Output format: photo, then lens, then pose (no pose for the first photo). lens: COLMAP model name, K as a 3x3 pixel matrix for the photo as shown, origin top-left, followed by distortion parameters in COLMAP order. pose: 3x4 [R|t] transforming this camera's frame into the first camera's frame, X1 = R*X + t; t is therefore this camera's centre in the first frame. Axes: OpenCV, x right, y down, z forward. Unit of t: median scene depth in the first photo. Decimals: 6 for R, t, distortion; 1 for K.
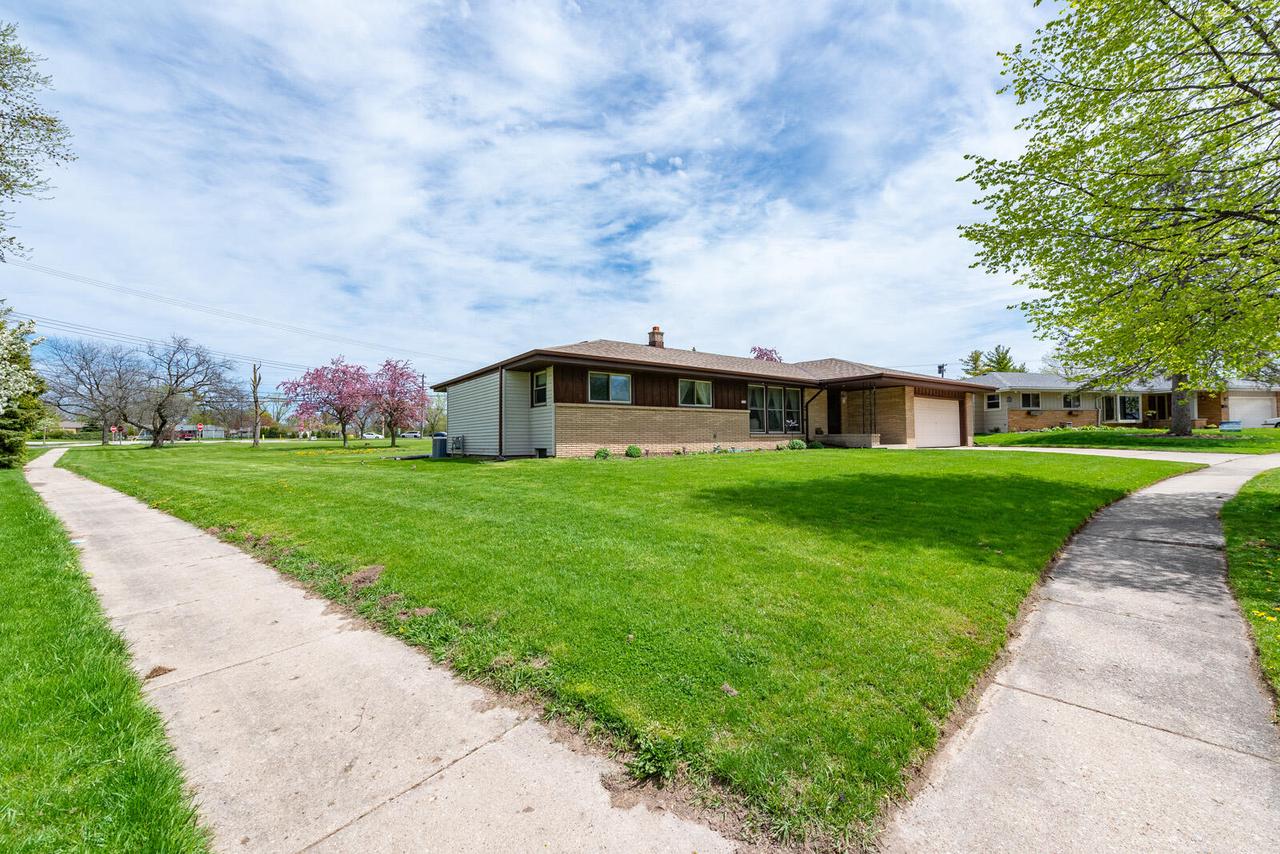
lens RADIAL K [[559.2, 0, 623.9], [0, 559.2, 436.3], [0, 0, 1]] dist [0.013804, -0.002780]
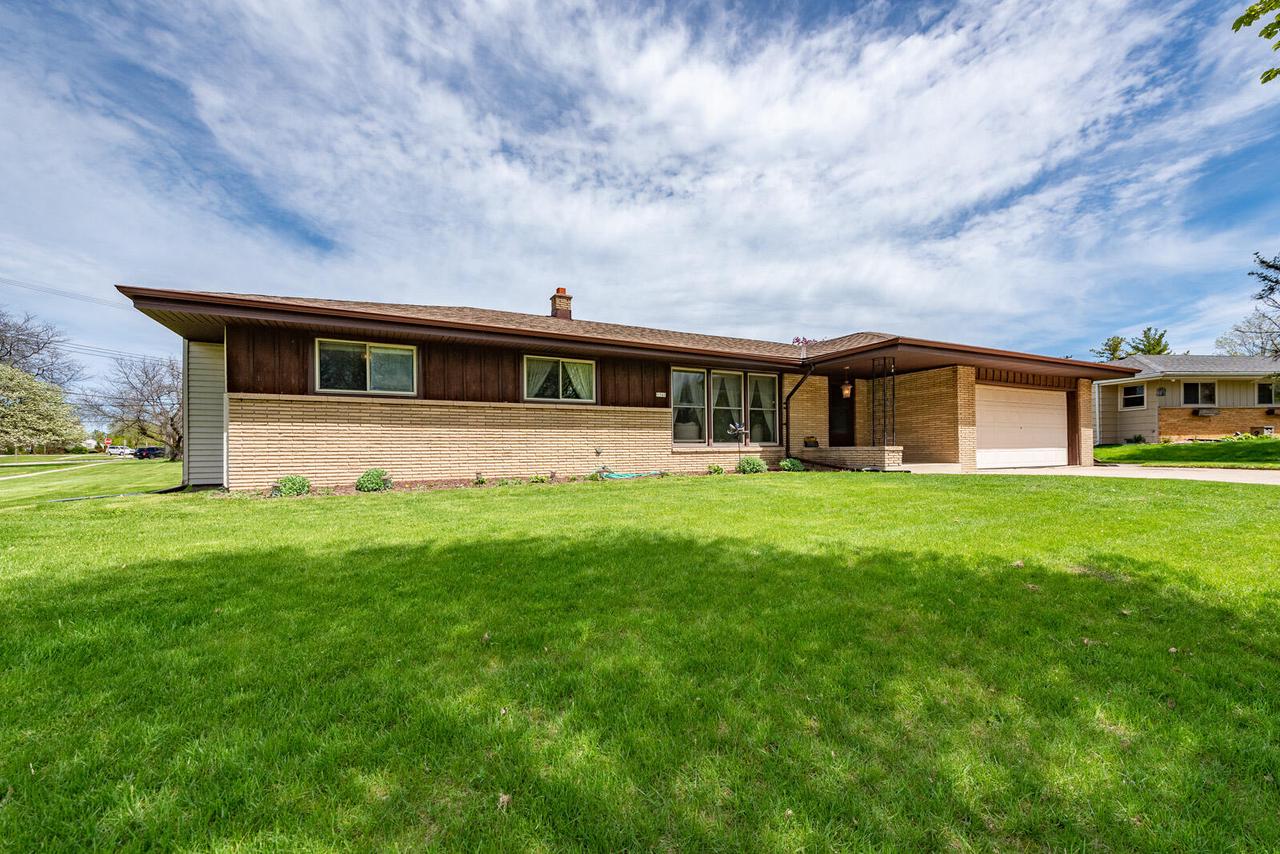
lens RADIAL K [[559.2, 0, 623.9], [0, 559.2, 436.3], [0, 0, 1]] dist [0.013804, -0.002780]
pose [[0.986353, -0.003458, -0.164608, 0.249539], [0.000592, 0.999847, -0.017457, -0.004492], [0.164643, 0.017121, 0.986205, 0.353014]]
